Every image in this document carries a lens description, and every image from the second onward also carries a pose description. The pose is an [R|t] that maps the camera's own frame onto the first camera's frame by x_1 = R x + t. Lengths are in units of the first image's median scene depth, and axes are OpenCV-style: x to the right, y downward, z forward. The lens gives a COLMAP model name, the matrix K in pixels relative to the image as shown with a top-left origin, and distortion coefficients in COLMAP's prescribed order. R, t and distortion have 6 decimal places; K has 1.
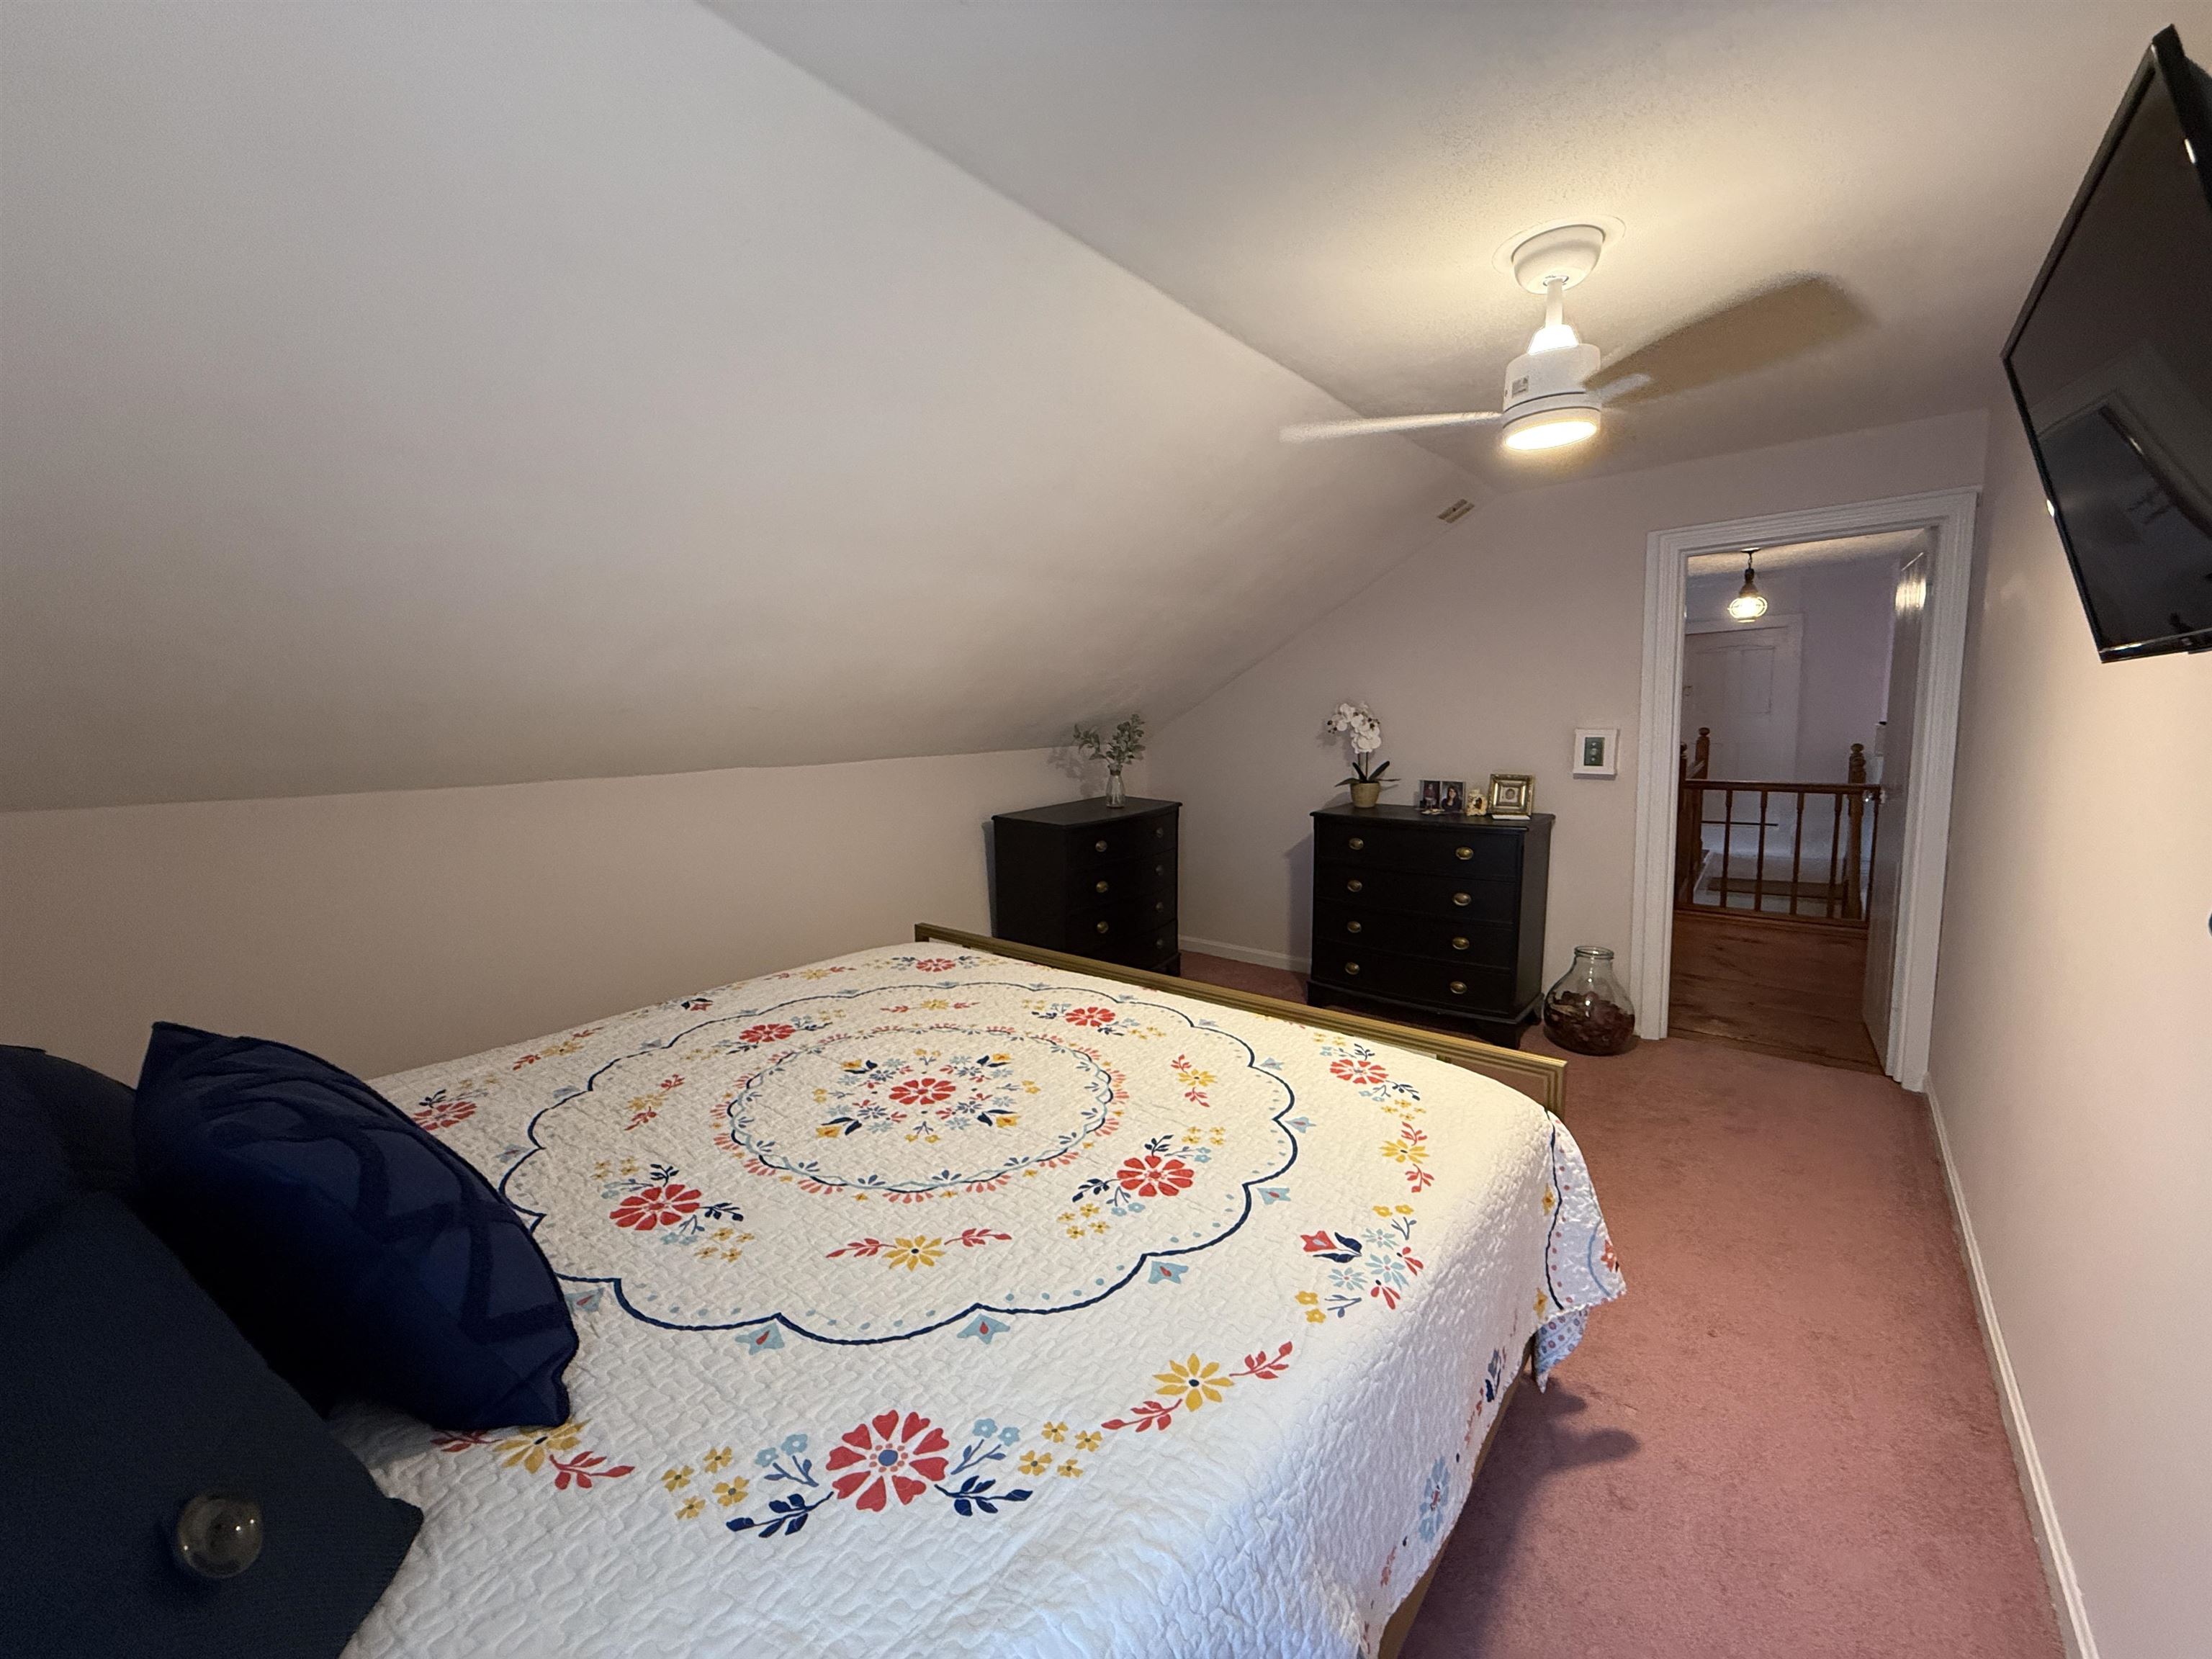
lens RADIAL K [[875.0, 0, 1106.4], [0, 875.0, 818.3], [0, 0, 1]] dist [-0.000800, 0.000028]
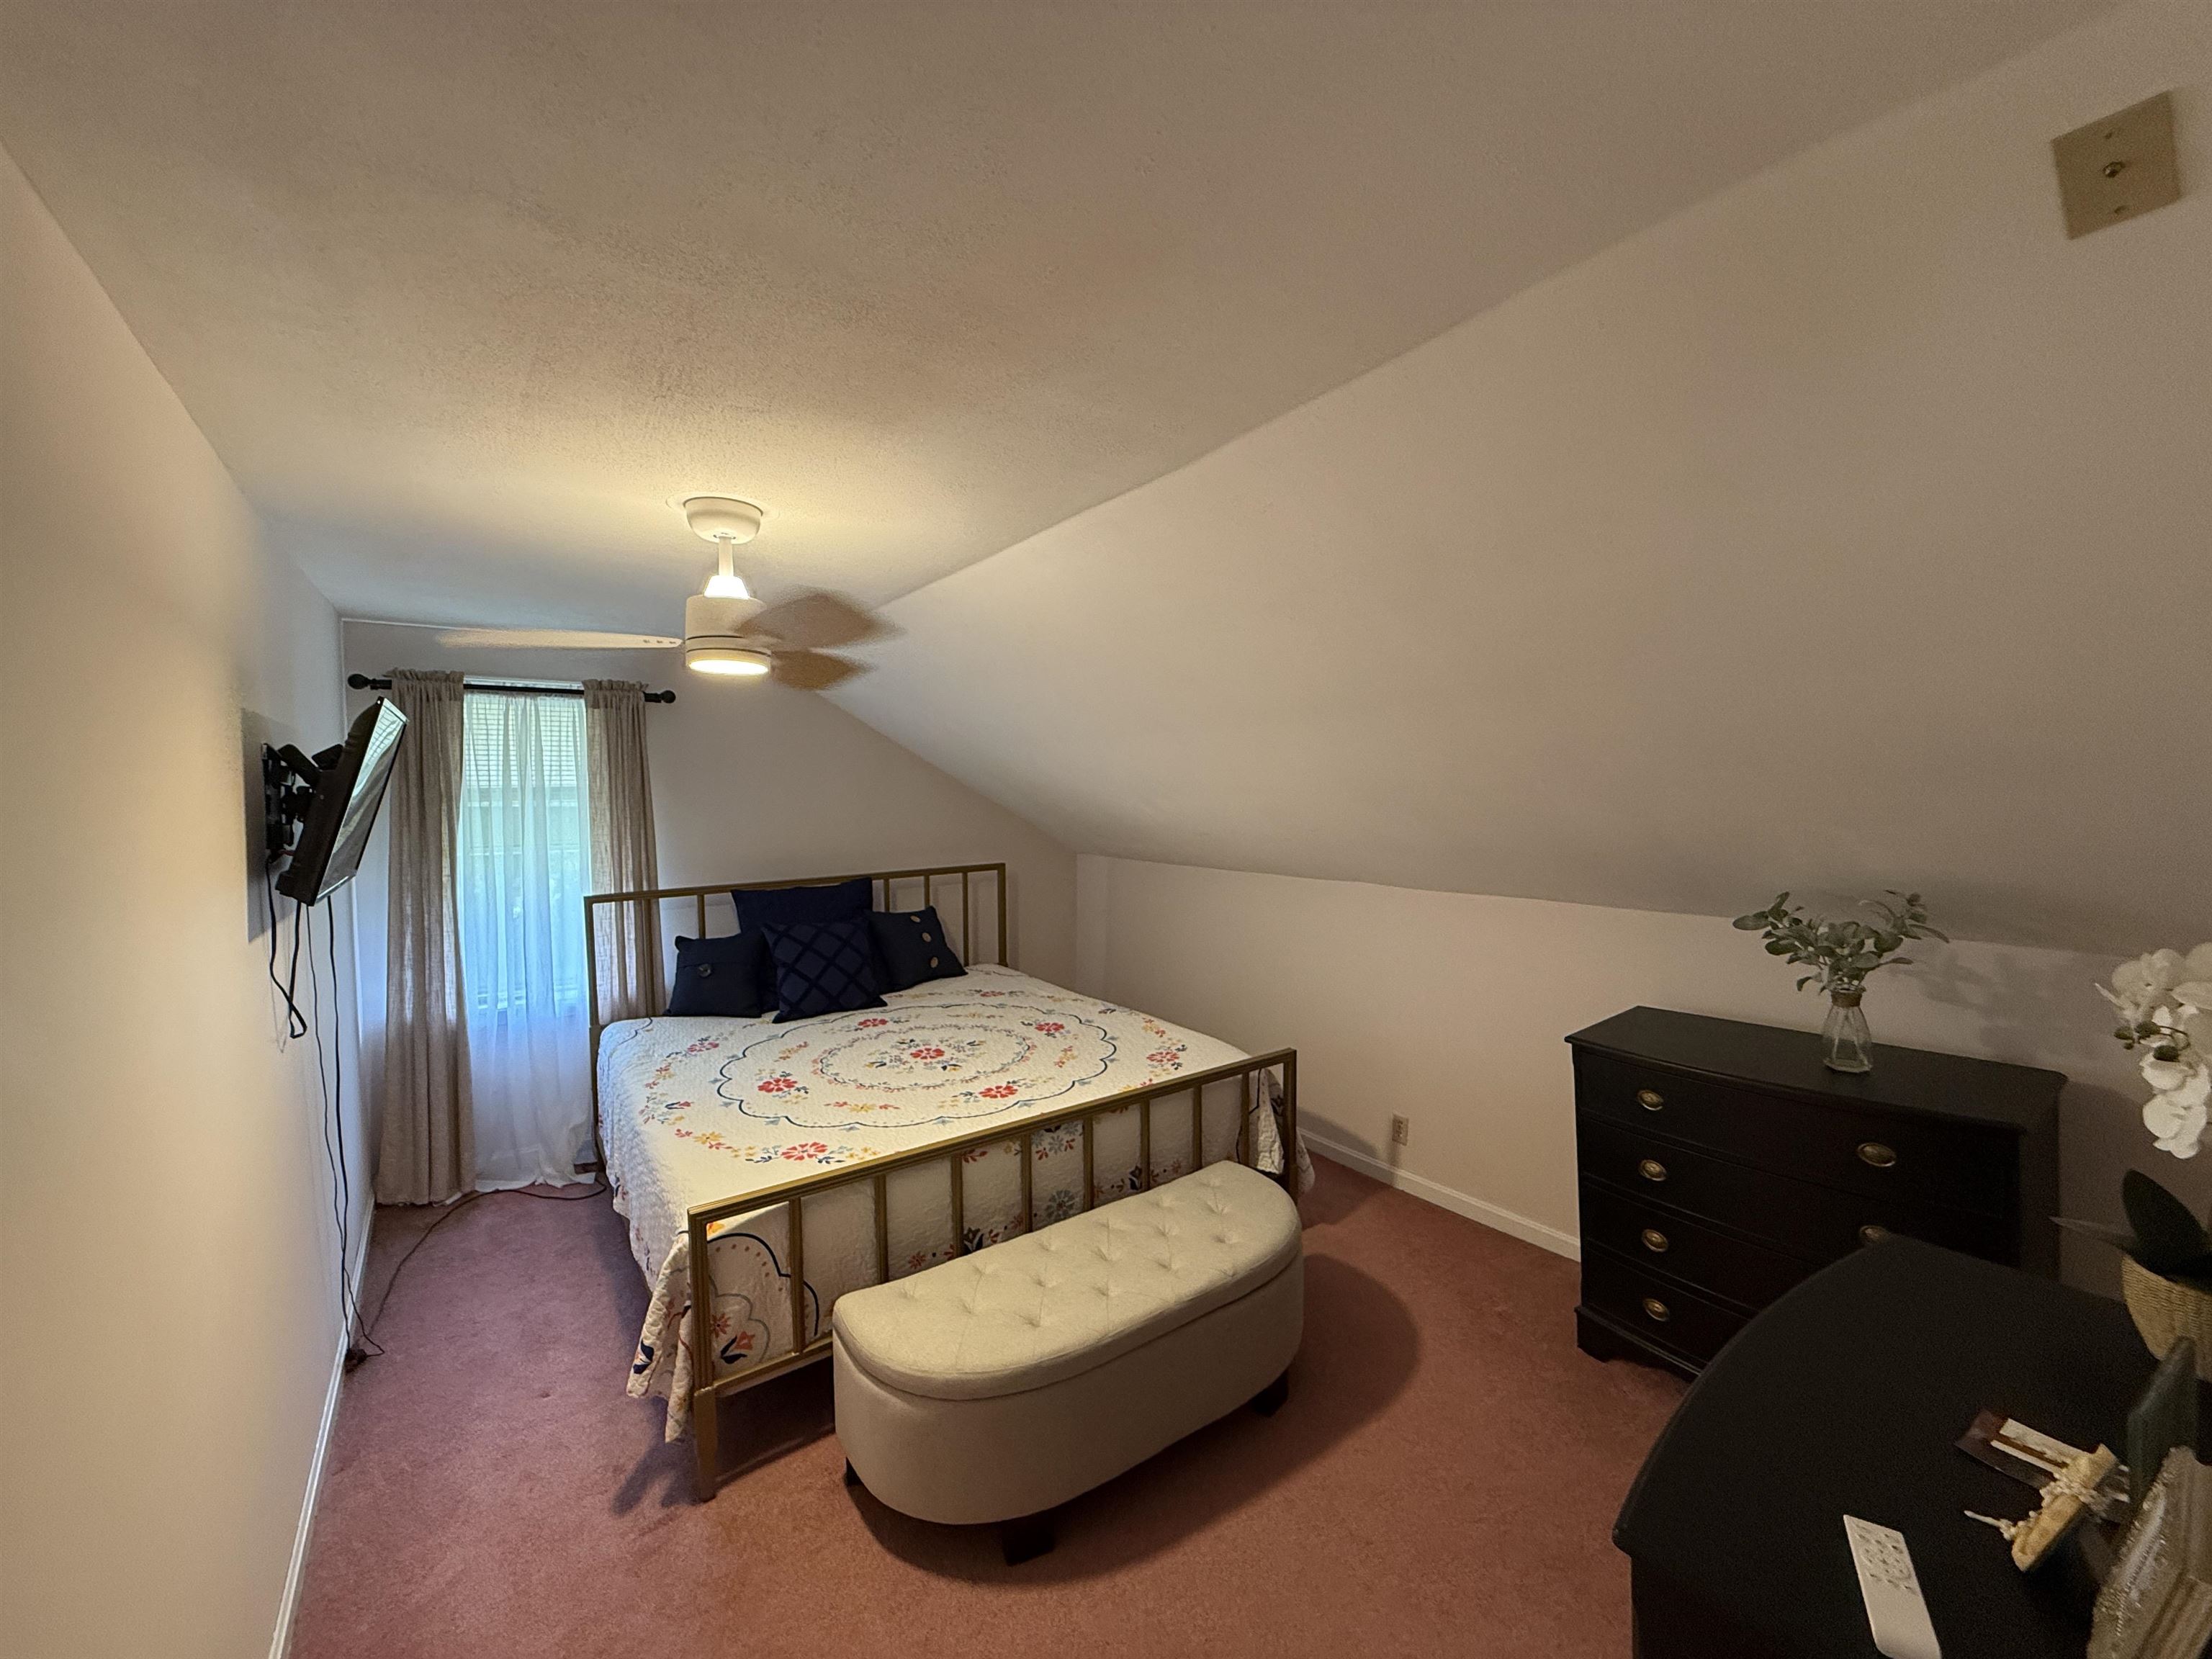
lens RADIAL K [[875.0, 0, 1106.7], [0, 875.0, 823.6], [0, 0, 1]] dist [-0.000800, 0.000028]
pose [[-0.261464, 0.061152, -0.963274, 1.402638], [-0.097050, 0.991268, 0.089272, -0.368640], [0.960322, 0.116827, -0.253246, 1.691693]]
